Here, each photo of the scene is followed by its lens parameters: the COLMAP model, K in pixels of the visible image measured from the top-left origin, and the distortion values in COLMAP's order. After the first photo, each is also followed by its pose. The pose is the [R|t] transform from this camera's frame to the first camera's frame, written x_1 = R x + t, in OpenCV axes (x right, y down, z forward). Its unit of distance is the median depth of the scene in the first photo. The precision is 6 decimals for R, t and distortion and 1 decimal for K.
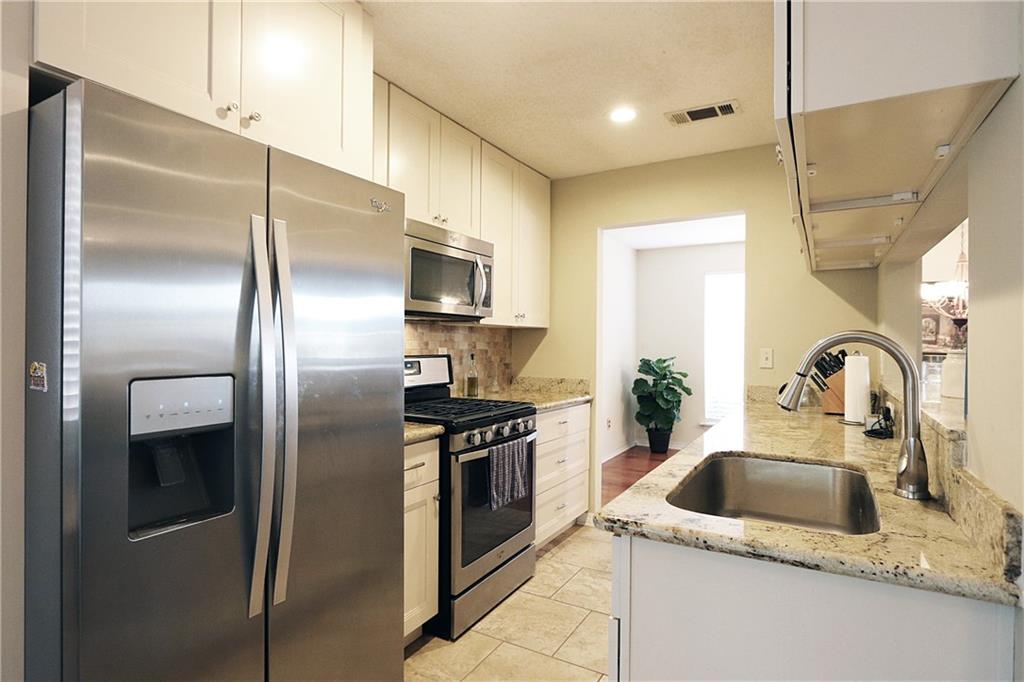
lens RADIAL K [[565.1, 0, 509.3], [0, 565.1, 339.2], [0, 0, 1]] dist [0.001964, -0.000451]
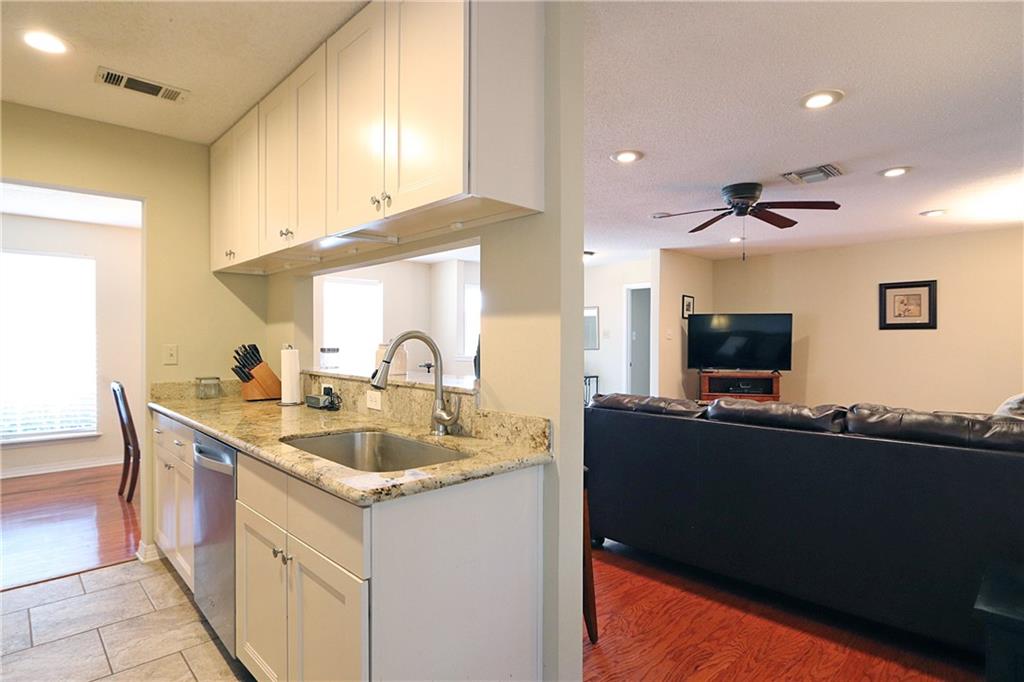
lens RADIAL K [[565.1, 0, 508.8], [0, 565.1, 339.9], [0, 0, 1]] dist [0.001964, -0.000451]
pose [[0.258120, -0.005882, 0.966095, -0.534038], [-0.003625, 0.999969, 0.007057, -0.001330], [-0.966106, -0.005324, 0.258090, 0.269772]]
